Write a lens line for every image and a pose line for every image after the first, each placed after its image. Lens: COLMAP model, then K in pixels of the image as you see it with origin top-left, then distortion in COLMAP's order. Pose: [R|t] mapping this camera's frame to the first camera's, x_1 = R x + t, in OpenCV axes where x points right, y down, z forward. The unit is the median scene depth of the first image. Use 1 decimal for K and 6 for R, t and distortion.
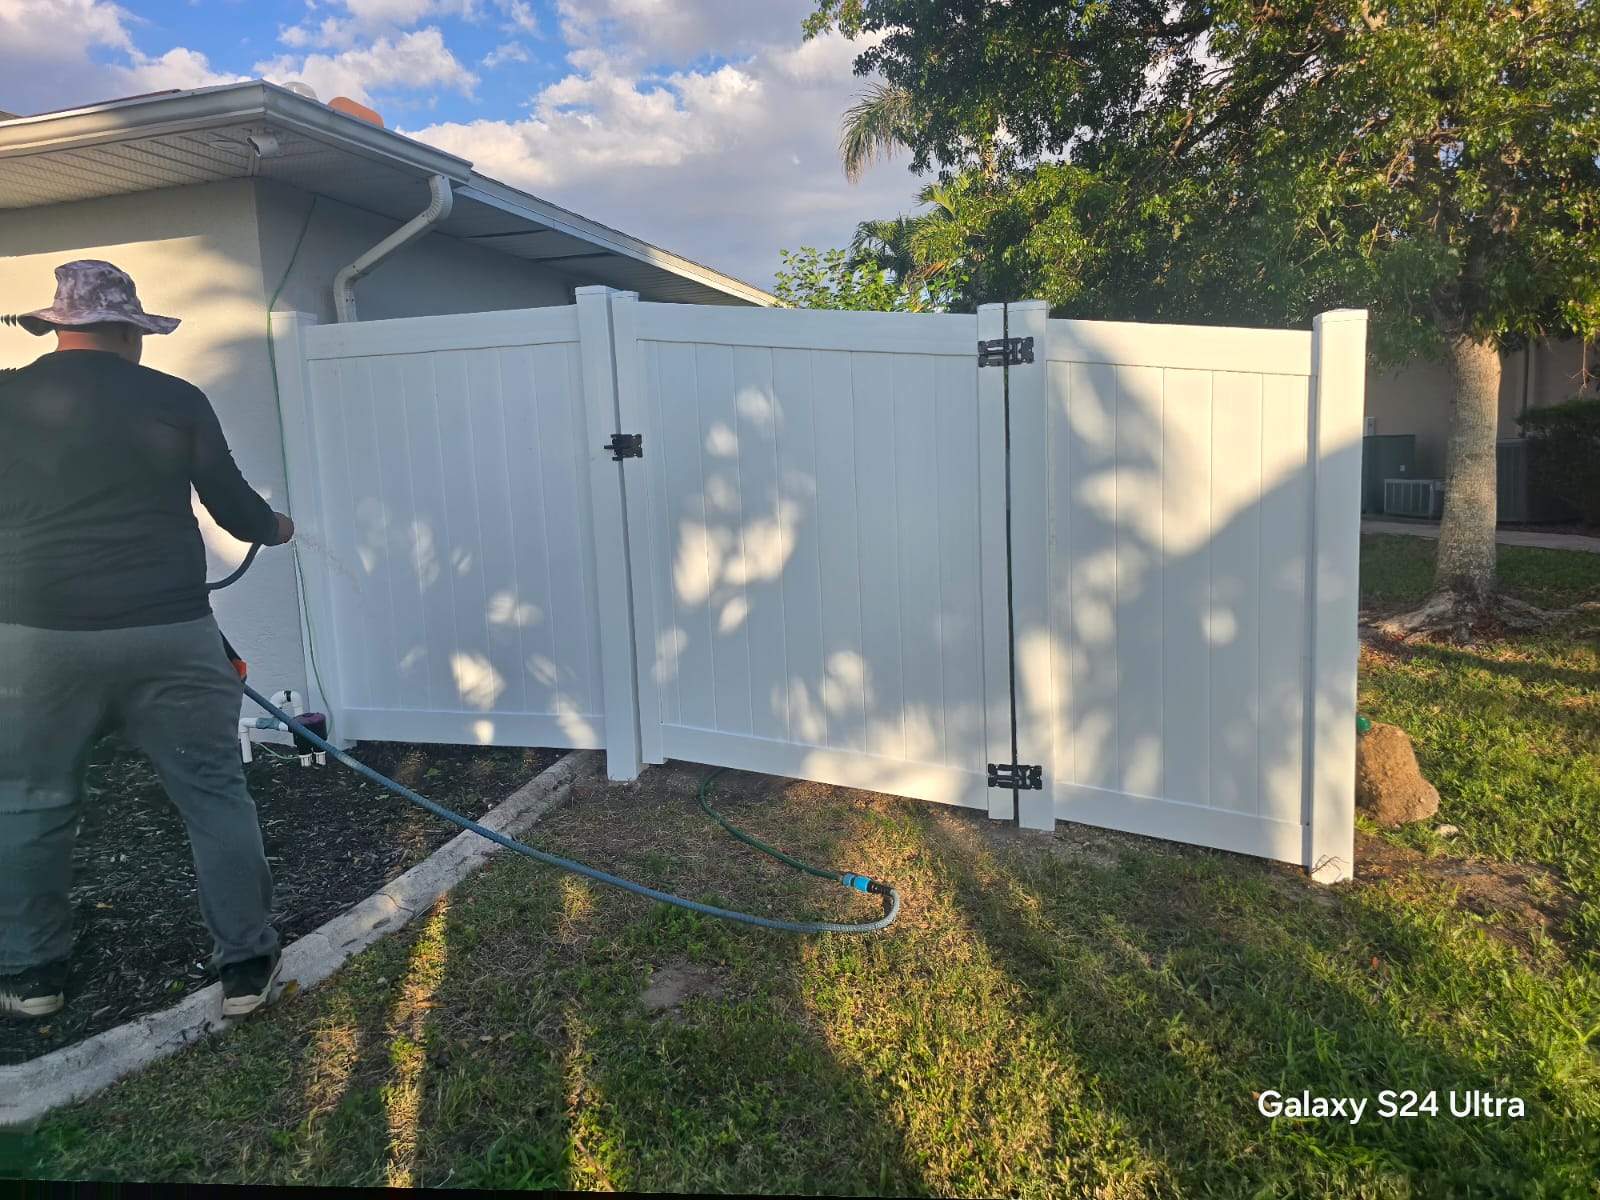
lens RADIAL K [[1072.0, 0, 802.3], [0, 1072.0, 591.3], [0, 0, 1]] dist [0.034819, -0.008035]
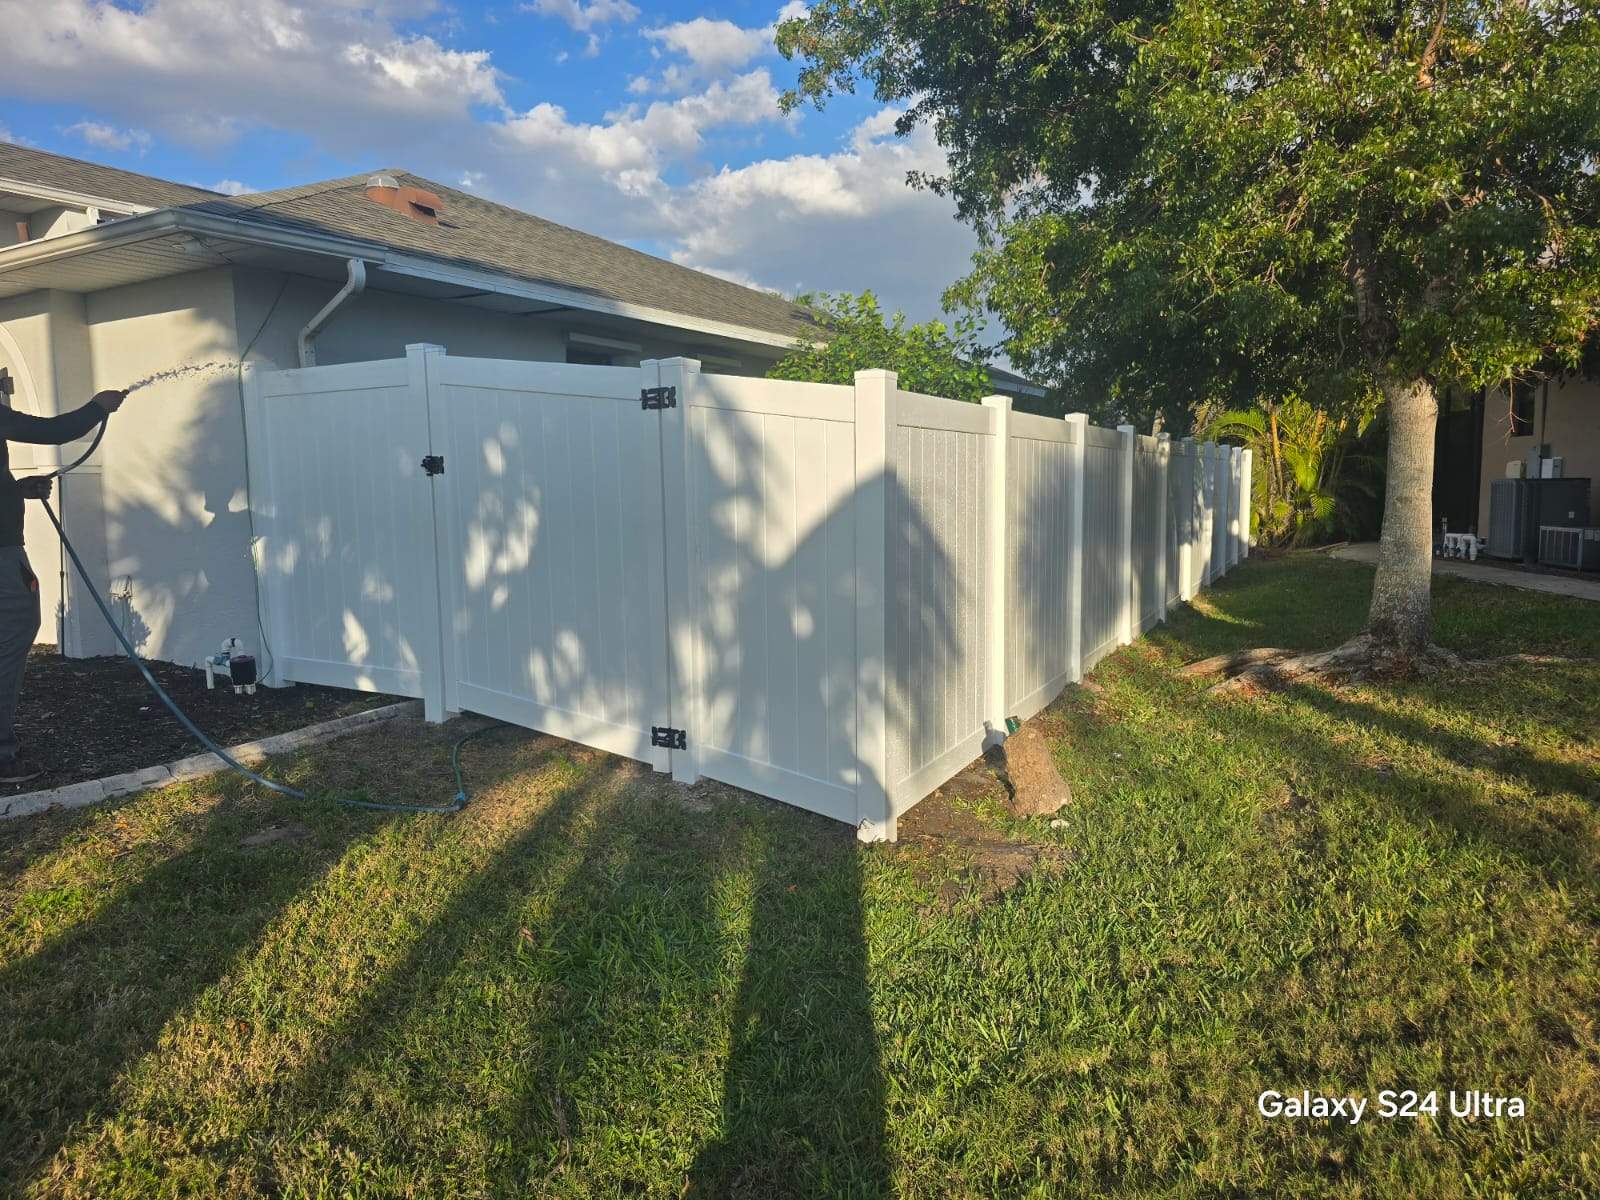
lens RADIAL K [[1072.0, 0, 796.4], [0, 1072.0, 599.5], [0, 0, 1]] dist [0.034819, -0.008035]
pose [[0.966077, 0.056150, -0.252074, 0.609207], [-0.060007, 0.998169, -0.007636, 0.012345], [0.251184, 0.022504, 0.967678, -0.158105]]
